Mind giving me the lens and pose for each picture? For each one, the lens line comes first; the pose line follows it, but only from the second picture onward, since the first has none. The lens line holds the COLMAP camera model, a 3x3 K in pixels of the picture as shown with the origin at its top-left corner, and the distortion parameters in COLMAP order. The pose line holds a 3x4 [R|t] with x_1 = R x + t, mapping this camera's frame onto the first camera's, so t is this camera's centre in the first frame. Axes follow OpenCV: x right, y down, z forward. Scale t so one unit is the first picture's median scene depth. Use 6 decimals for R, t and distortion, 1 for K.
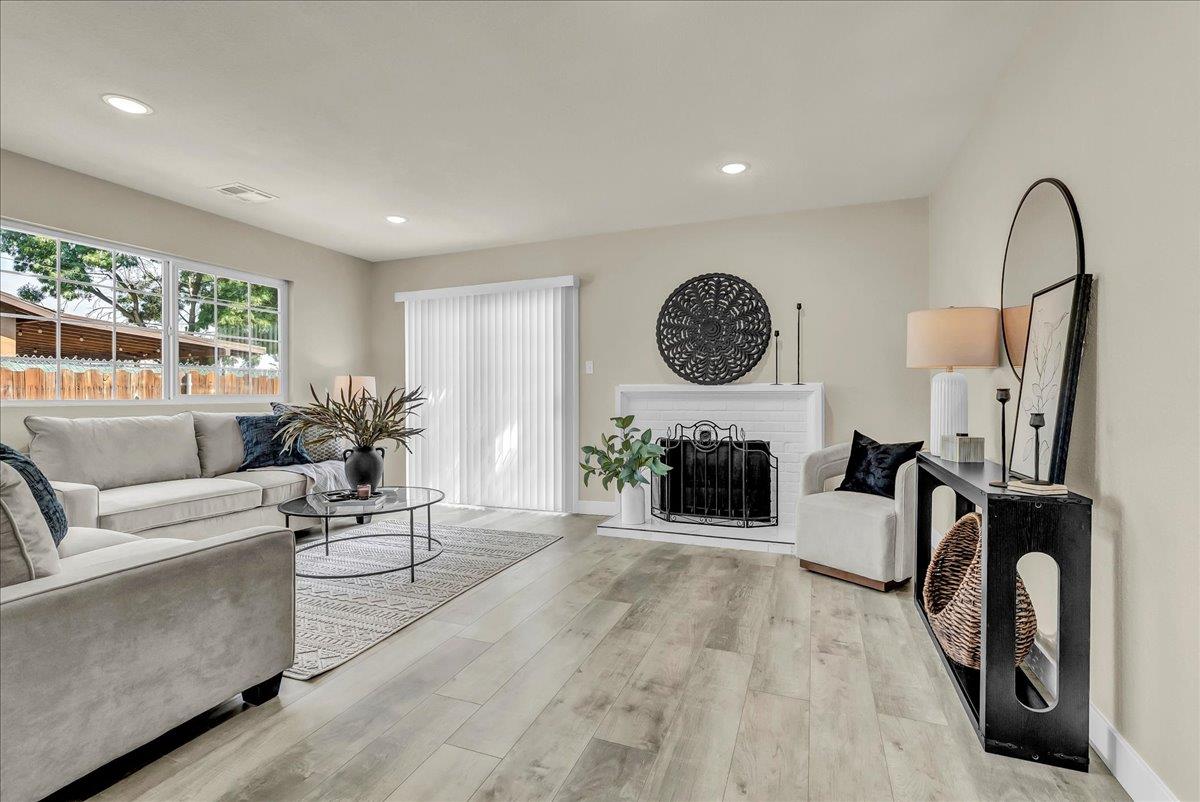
lens RADIAL K [[552.6, 0, 602.1], [0, 552.6, 397.1], [0, 0, 1]] dist [-0.015010, 0.005493]
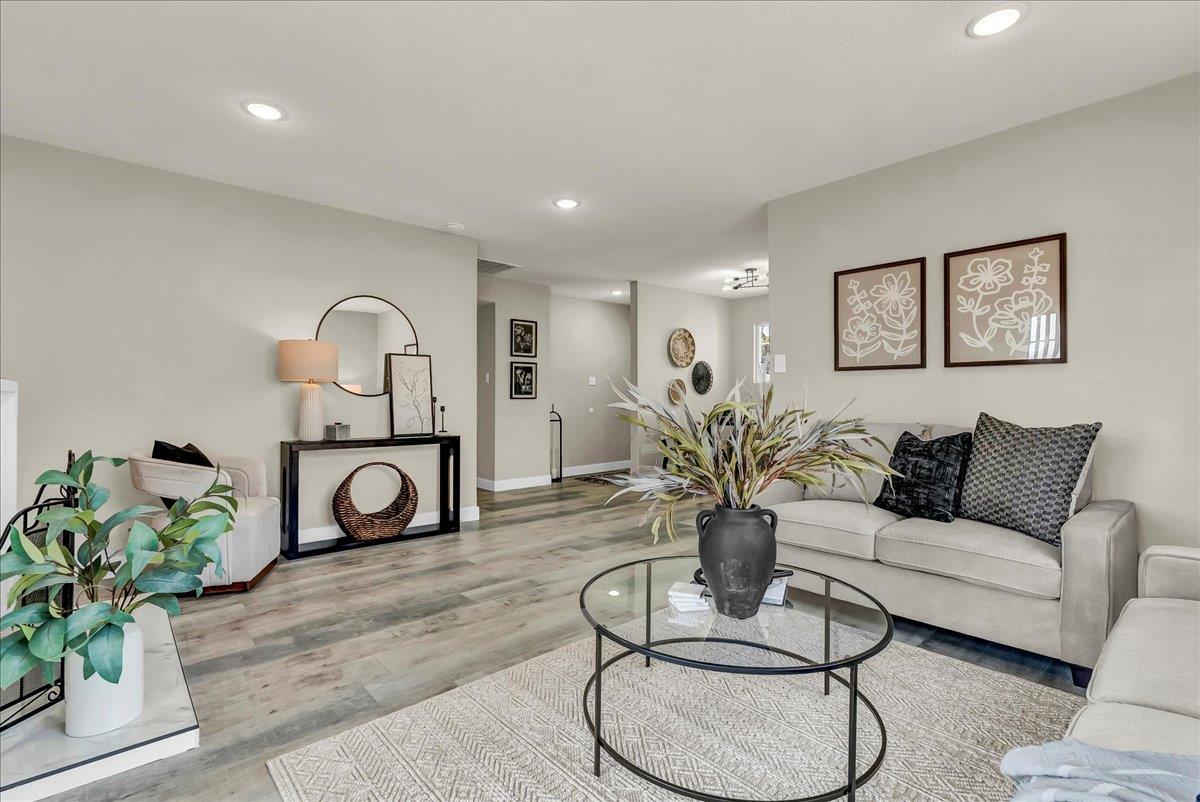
lens RADIAL K [[552.6, 0, 602.1], [0, 552.6, 397.1], [0, 0, 1]] dist [-0.015010, 0.005493]
pose [[-0.896101, 0.003090, 0.443839, -0.445349], [0.000862, 0.999986, -0.005222, -0.000574], [-0.443849, -0.004297, -0.896092, 1.224747]]
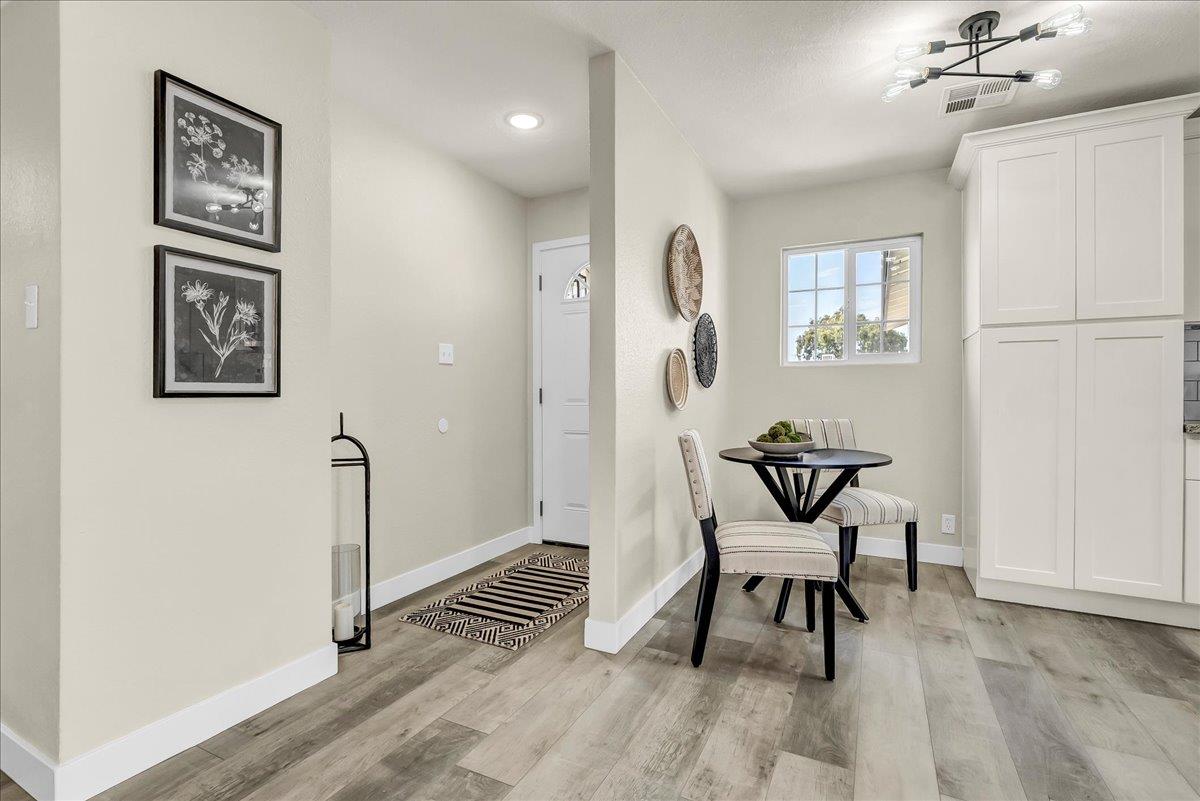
lens RADIAL K [[552.6, 0, 602.1], [0, 552.6, 396.6], [0, 0, 1]] dist [-0.015010, 0.005493]
pose [[-0.993968, -0.000926, 0.109670, 0.134748], [-0.001030, 0.999999, -0.000884, -0.003850], [-0.109669, -0.000992, -0.993968, 0.272680]]
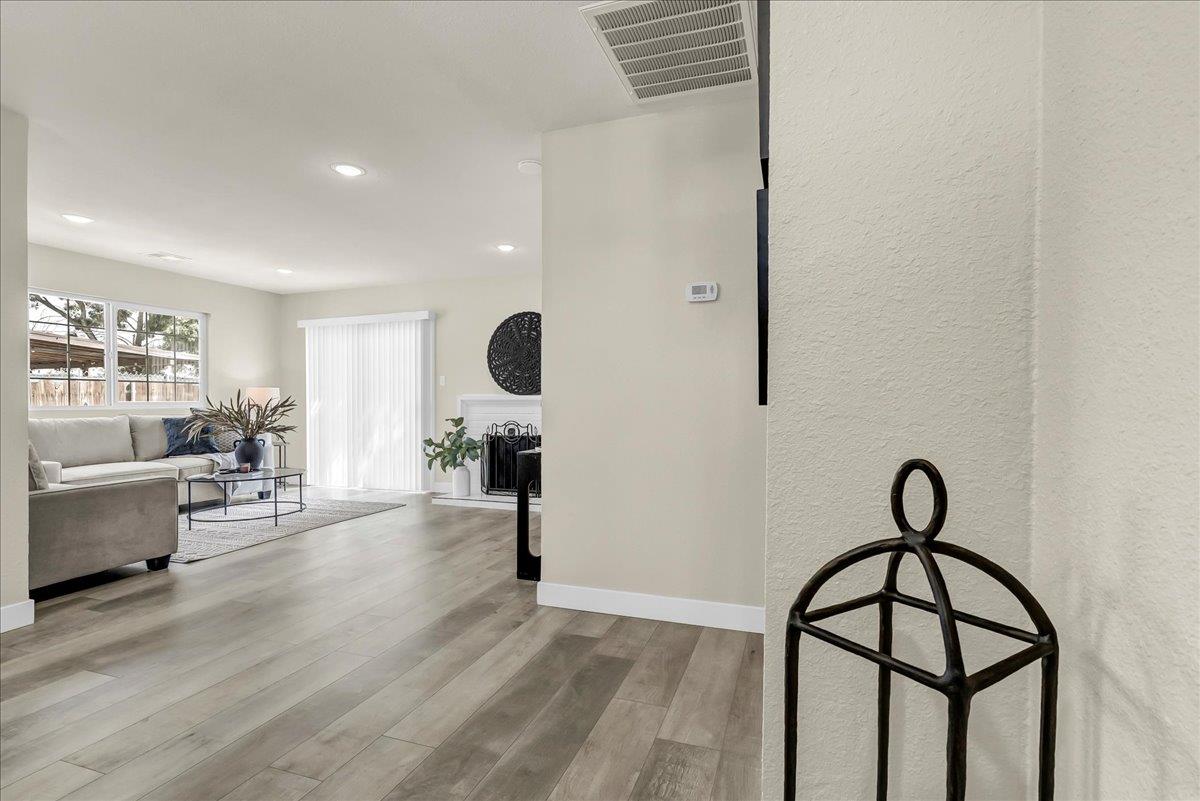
lens RADIAL K [[578.2, 0, 609.9], [0, 578.2, 409.8], [0, 0, 1]] dist [-0.004350, -0.000328]
pose [[0.999365, 0.000156, 0.035626, 0.381023], [-0.000621, 0.999915, 0.013030, -0.004499], [-0.035621, -0.013043, 0.999280, -0.452911]]
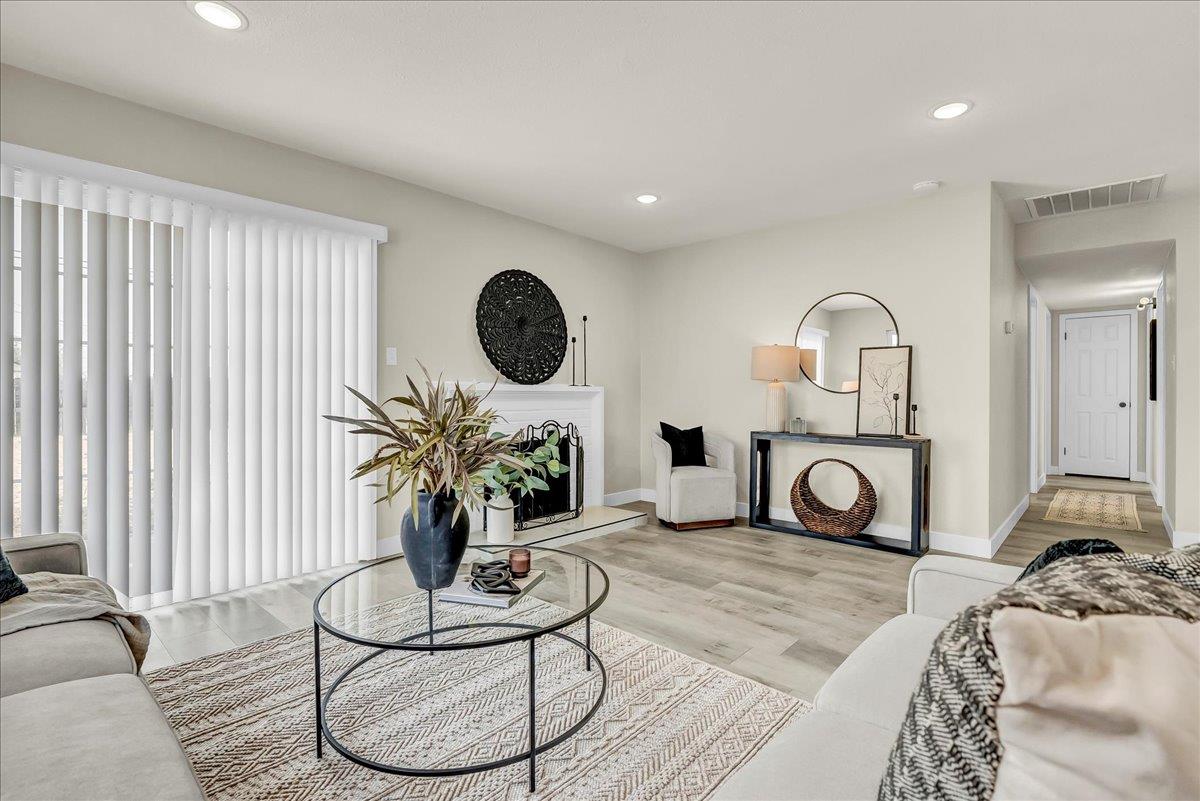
lens RADIAL K [[552.6, 0, 602.1], [0, 552.6, 396.6], [0, 0, 1]] dist [-0.015010, 0.005493]
pose [[0.357858, -0.003295, 0.933770, -0.721183], [-0.001476, 0.999991, 0.004095, -0.004496], [-0.933775, -0.002843, 0.357850, 0.551493]]
